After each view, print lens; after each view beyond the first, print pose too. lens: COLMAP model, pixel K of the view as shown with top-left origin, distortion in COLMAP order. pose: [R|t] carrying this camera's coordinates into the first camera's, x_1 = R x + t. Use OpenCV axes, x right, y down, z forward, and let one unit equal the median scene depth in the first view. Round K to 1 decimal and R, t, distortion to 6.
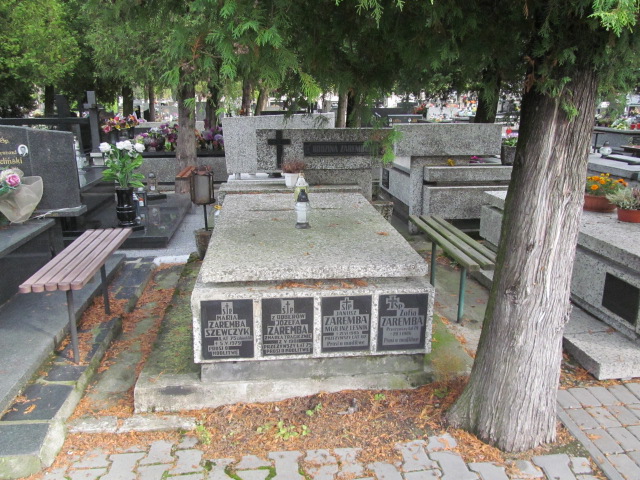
lens RADIAL K [[544.8, 0, 321.4], [0, 544.8, 238.9], [0, 0, 1]] dist [-0.066989, 0.042145]
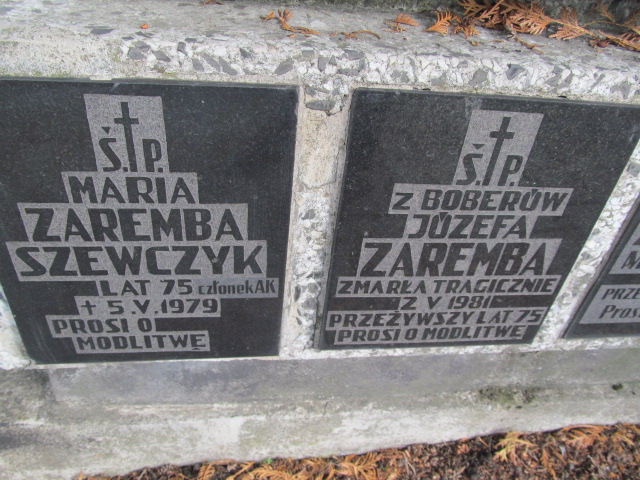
lens RADIAL K [[544.8, 0, 319.4], [0, 544.8, 236.4], [0, 0, 1]] dist [-0.066989, 0.042145]
pose [[0.996150, 0.081917, 0.031219, -0.117689], [-0.087455, 0.904013, 0.418464, 0.081769], [0.006057, -0.419583, 0.907697, 0.816254]]
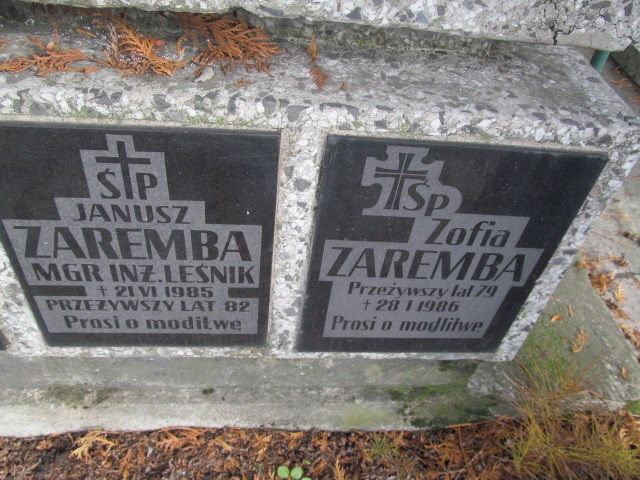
lens RADIAL K [[544.8, 0, 321.4], [0, 544.8, 237.7], [0, 0, 1]] dist [-0.066989, 0.042145]
pose [[0.993531, 0.110273, 0.027131, 0.103574], [-0.109549, 0.867722, 0.484827, 0.050283], [0.029921, -0.484663, 0.874189, 0.840945]]
